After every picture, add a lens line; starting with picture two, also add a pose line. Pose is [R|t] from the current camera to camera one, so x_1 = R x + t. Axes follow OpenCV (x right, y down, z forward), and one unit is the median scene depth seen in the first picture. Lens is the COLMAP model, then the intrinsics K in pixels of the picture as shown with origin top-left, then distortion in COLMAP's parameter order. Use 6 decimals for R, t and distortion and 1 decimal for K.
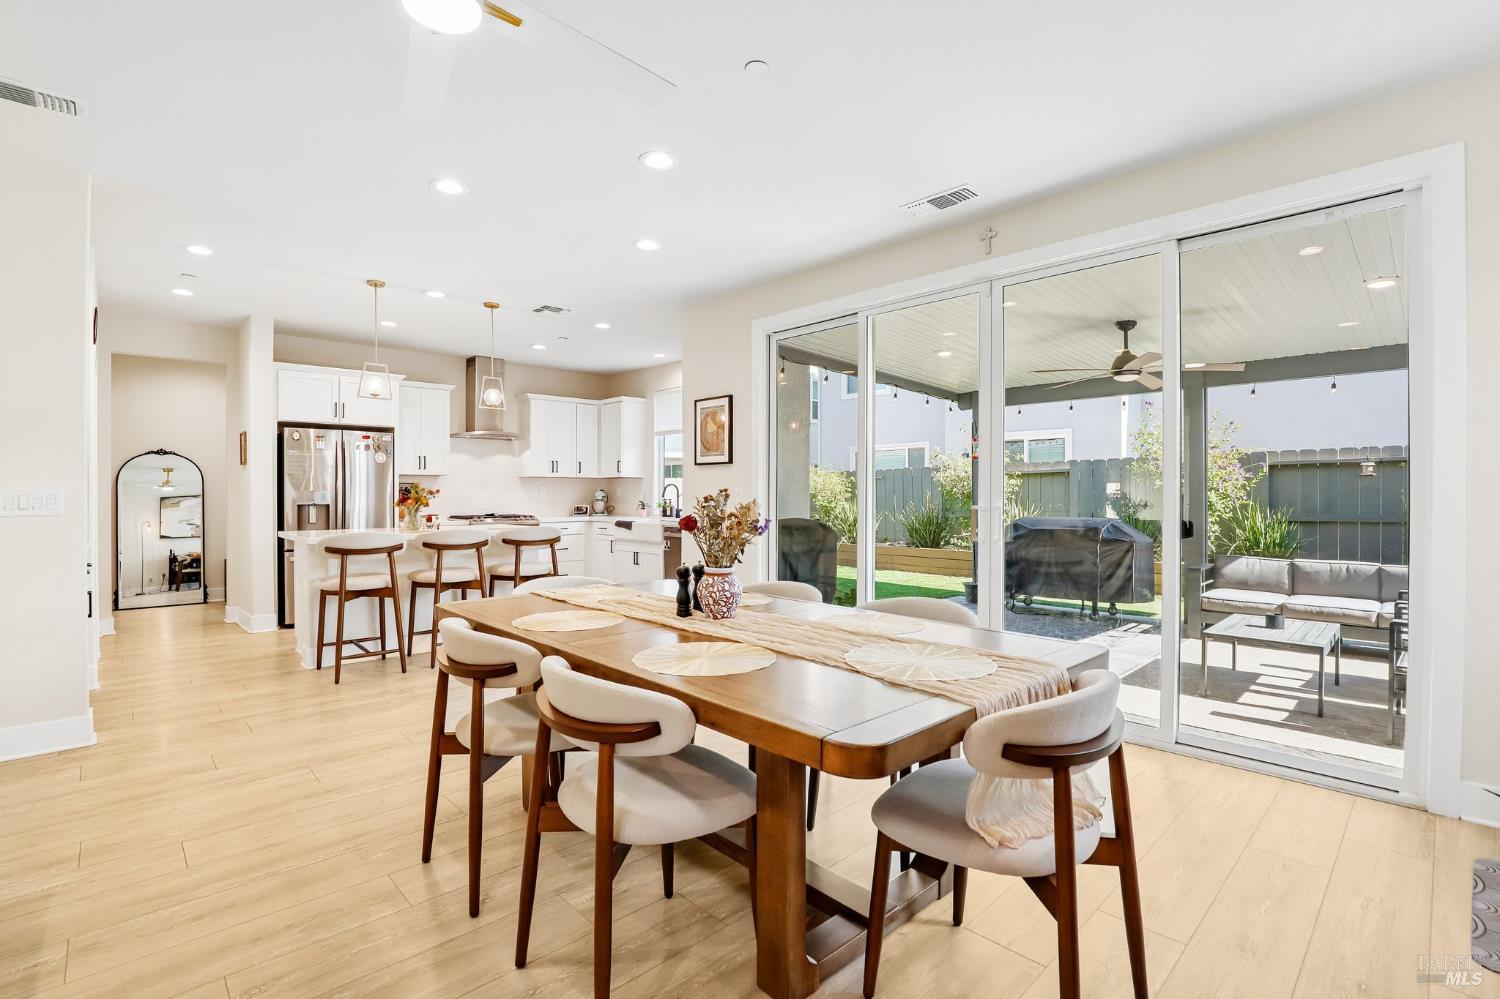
lens RADIAL K [[688.3, 0, 745.4], [0, 688.3, 494.7], [0, 0, 1]] dist [-0.037043, 0.007052]
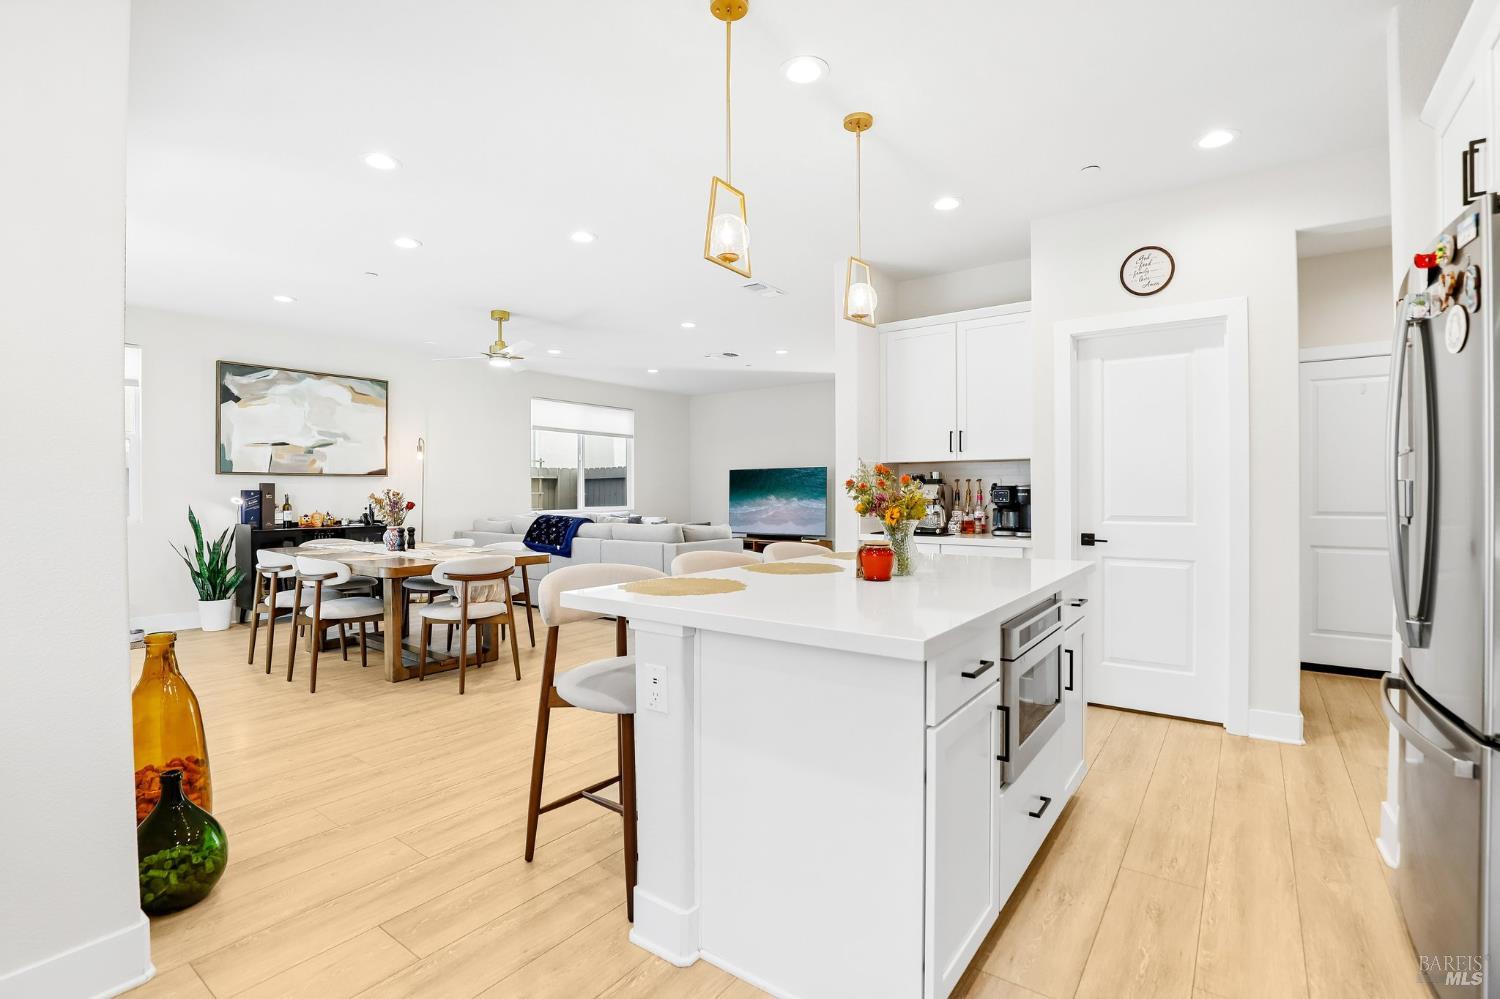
lens RADIAL K [[688.3, 0, 745.4], [0, 688.3, 494.7], [0, 0, 1]] dist [-0.037043, 0.007052]
pose [[-0.984763, 0.003641, -0.173864, -0.257555], [0.002509, 0.999974, 0.006726, -0.001535], [0.173884, 0.006187, -0.984747, 1.138132]]
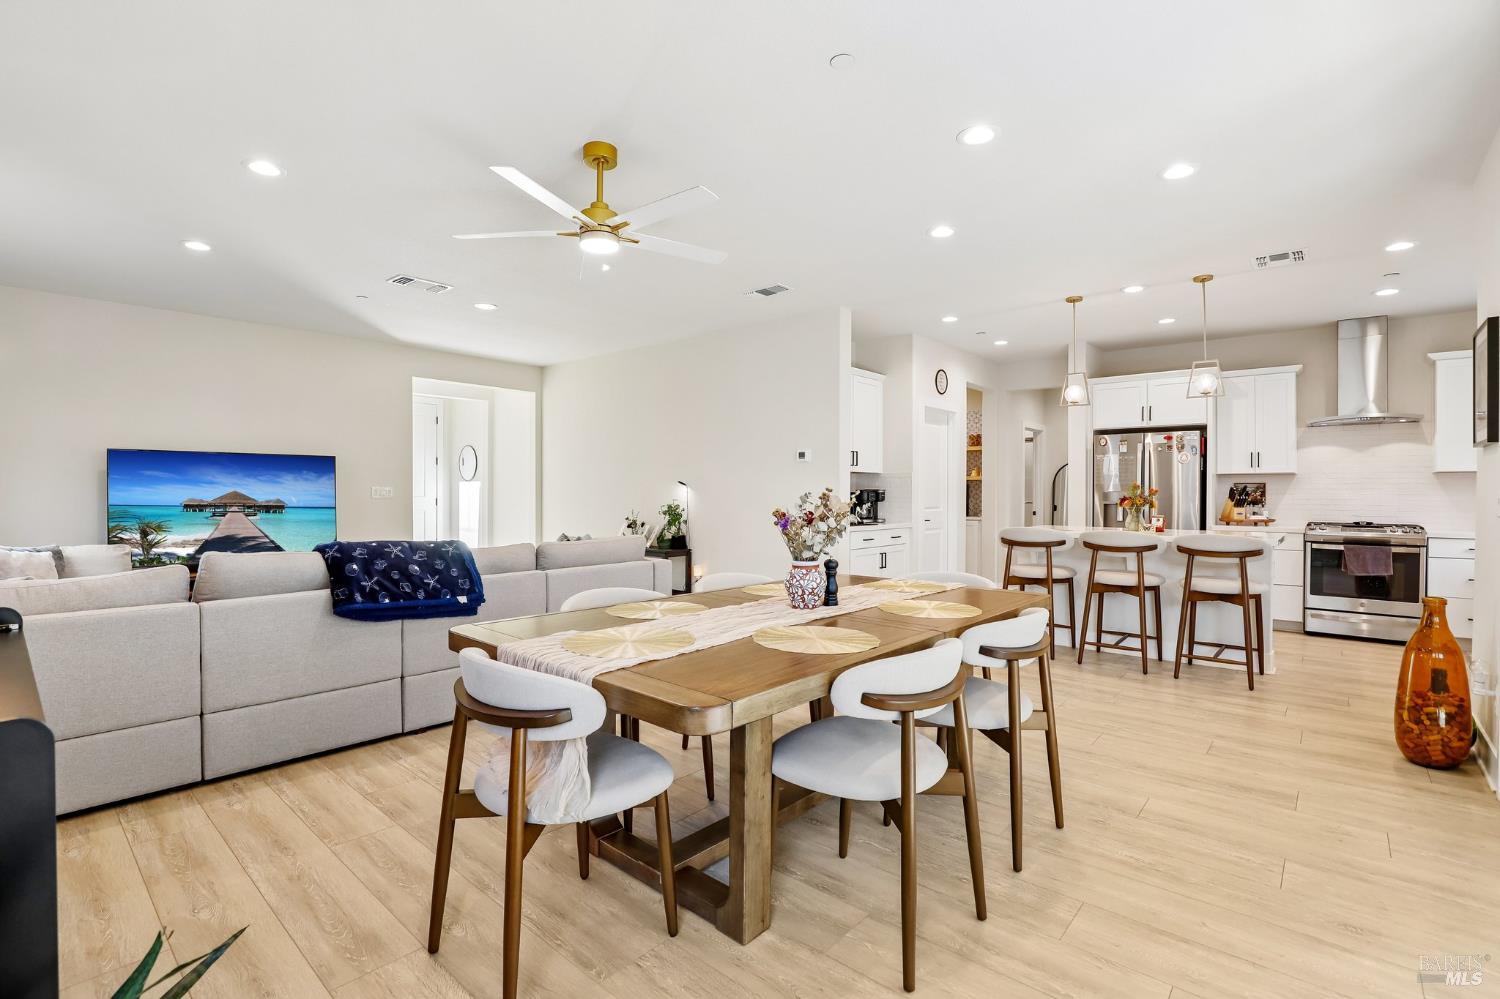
lens RADIAL K [[688.3, 0, 745.4], [0, 688.3, 494.7], [0, 0, 1]] dist [-0.037043, 0.007052]
pose [[0.089450, 0.004358, -0.995982, 0.359105], [-0.006388, 0.999972, 0.003802, -0.000844], [0.995971, 0.006023, 0.089475, 0.282703]]
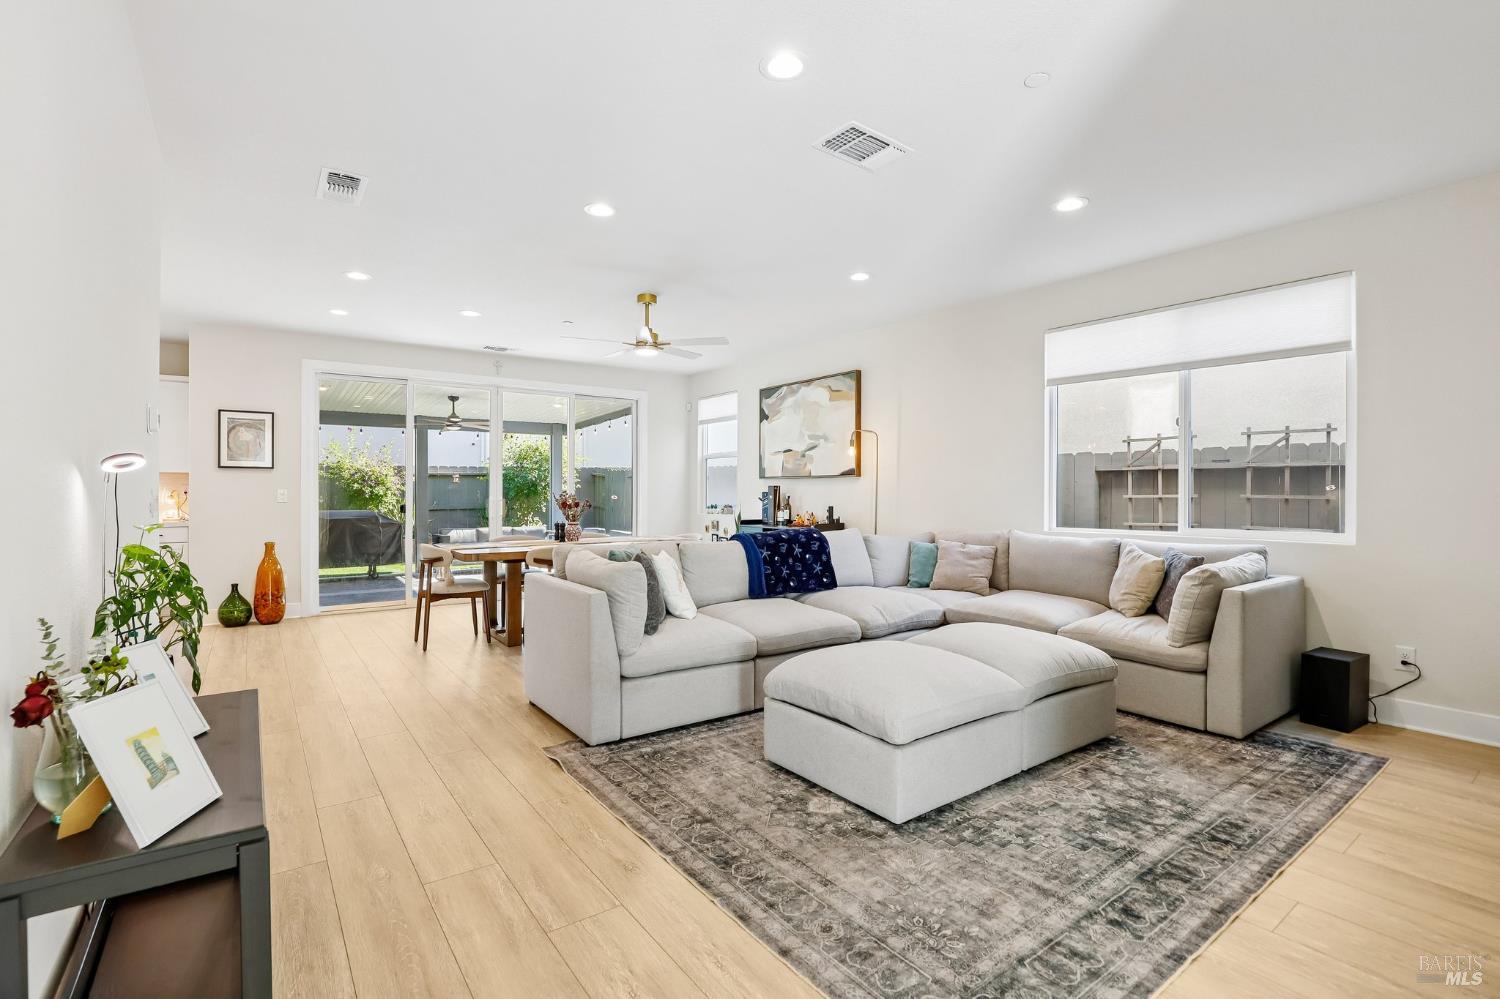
lens RADIAL K [[688.3, 0, 745.4], [0, 688.3, 494.7], [0, 0, 1]] dist [-0.037043, 0.007052]
pose [[0.128910, -0.002513, 0.991653, -0.873447], [0.000629, 0.999997, 0.002453, -0.001151], [-0.991656, 0.000307, 0.128911, 0.012025]]
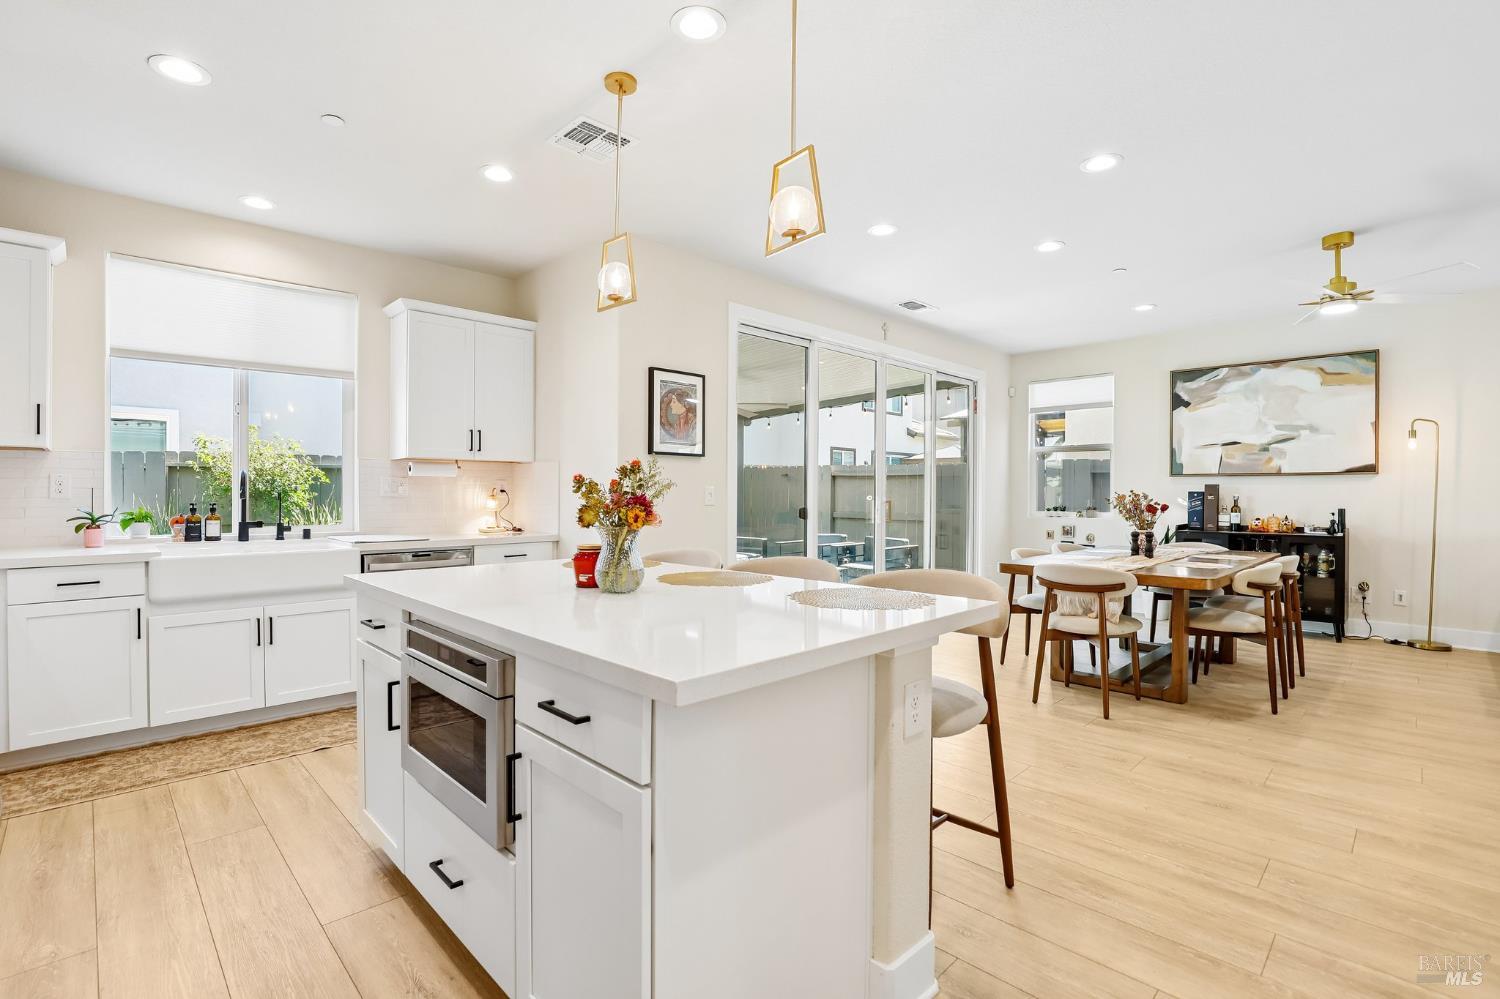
lens RADIAL K [[688.3, 0, 745.4], [0, 688.3, 494.7], [0, 0, 1]] dist [-0.037043, 0.007052]
pose [[-0.017037, -0.003018, 0.999850, -0.686128], [-0.000863, 0.999995, 0.003003, -0.000910], [-0.999854, -0.000811, -0.017040, 0.761130]]
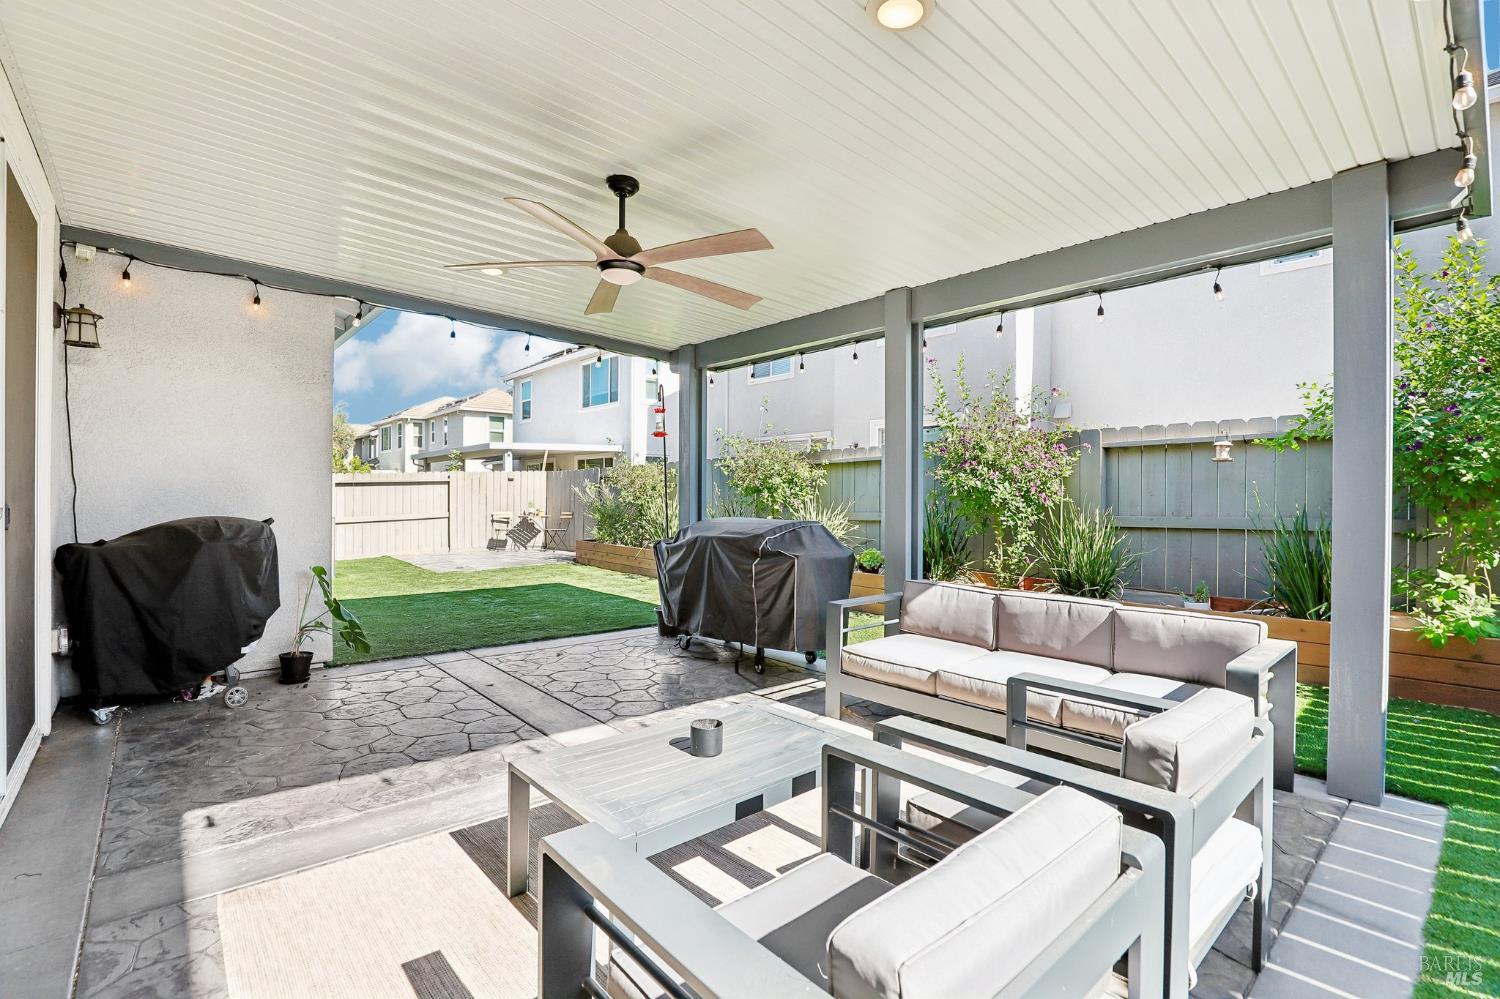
lens RADIAL K [[688.3, 0, 745.4], [0, 688.3, 494.7], [0, 0, 1]] dist [-0.037043, 0.007052]
pose [[0.998624, 0.006325, -0.052053, 0.546196], [-0.006296, 0.999980, 0.000720, 0.009179], [0.052057, -0.000392, 0.998644, 0.332597]]
